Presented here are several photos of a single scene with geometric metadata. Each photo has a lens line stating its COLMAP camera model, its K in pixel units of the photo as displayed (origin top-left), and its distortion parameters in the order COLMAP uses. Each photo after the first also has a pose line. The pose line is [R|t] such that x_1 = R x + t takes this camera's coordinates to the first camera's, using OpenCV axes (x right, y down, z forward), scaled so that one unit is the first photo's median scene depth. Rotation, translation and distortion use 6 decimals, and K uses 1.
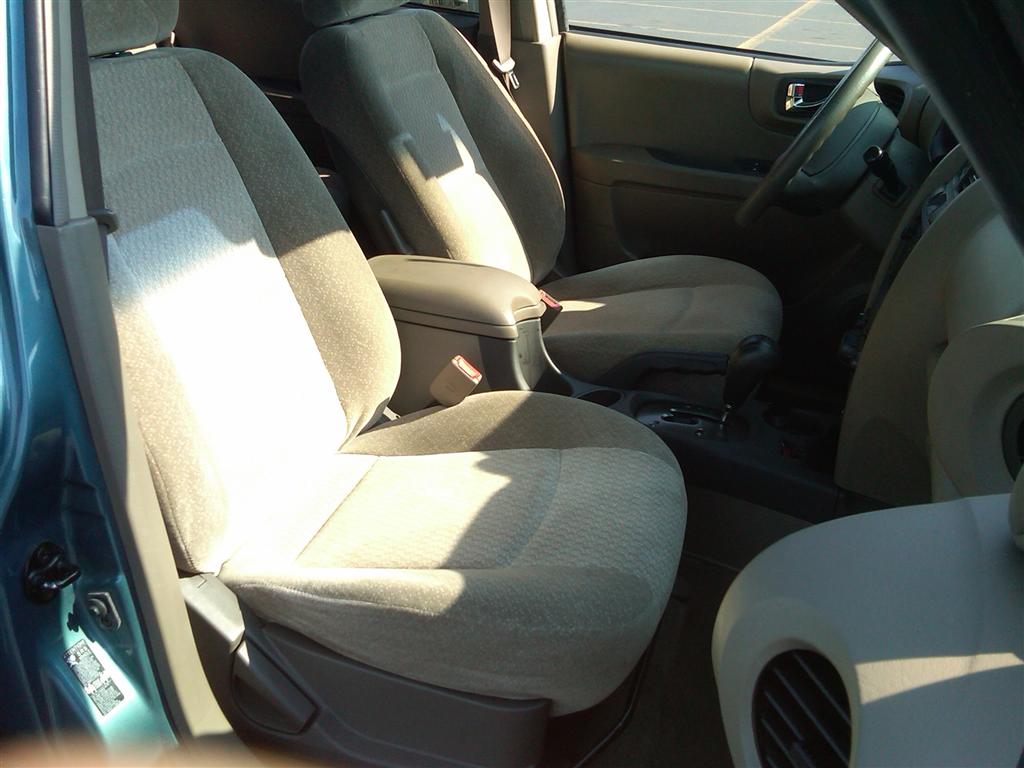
lens RADIAL K [[1098.4, 0, 512.0], [0, 1098.4, 384.0], [0, 0, 1]] dist [0.118450, -0.364240]
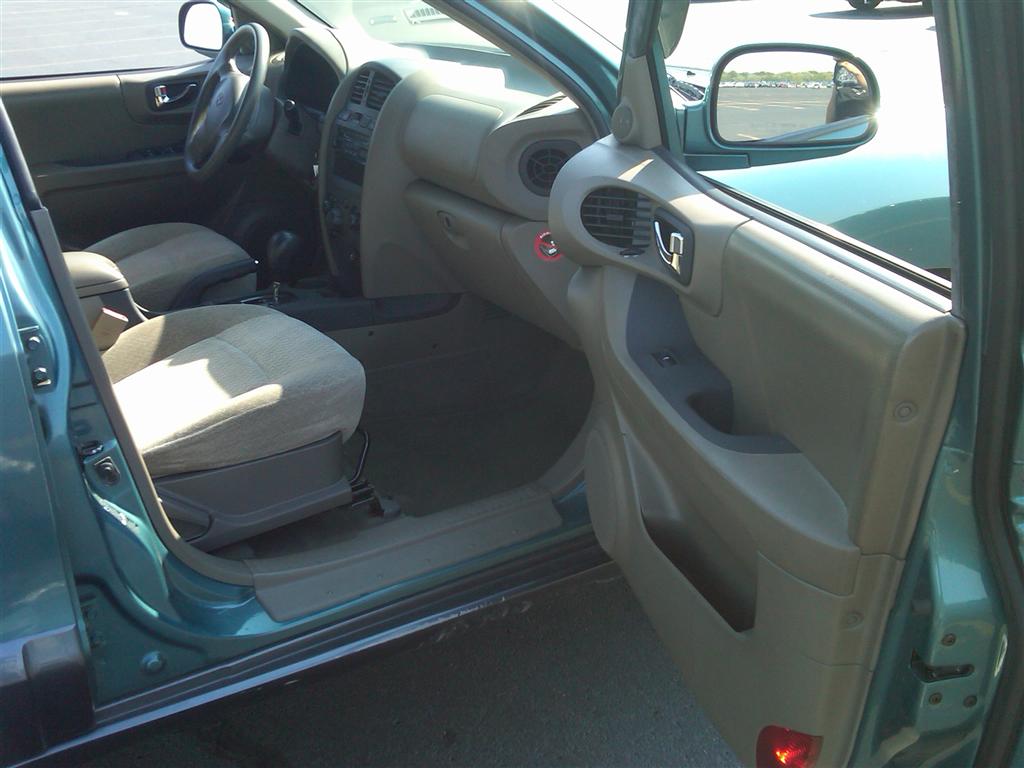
lens RADIAL K [[1098.4, 0, 512.0], [0, 1098.4, 384.0], [0, 0, 1]] dist [0.118450, -0.364240]
pose [[0.668012, -0.366471, 0.647656, -0.669740], [0.382345, 0.915692, 0.123775, 0.087830], [-0.638413, 0.164945, 0.751812, -0.345480]]
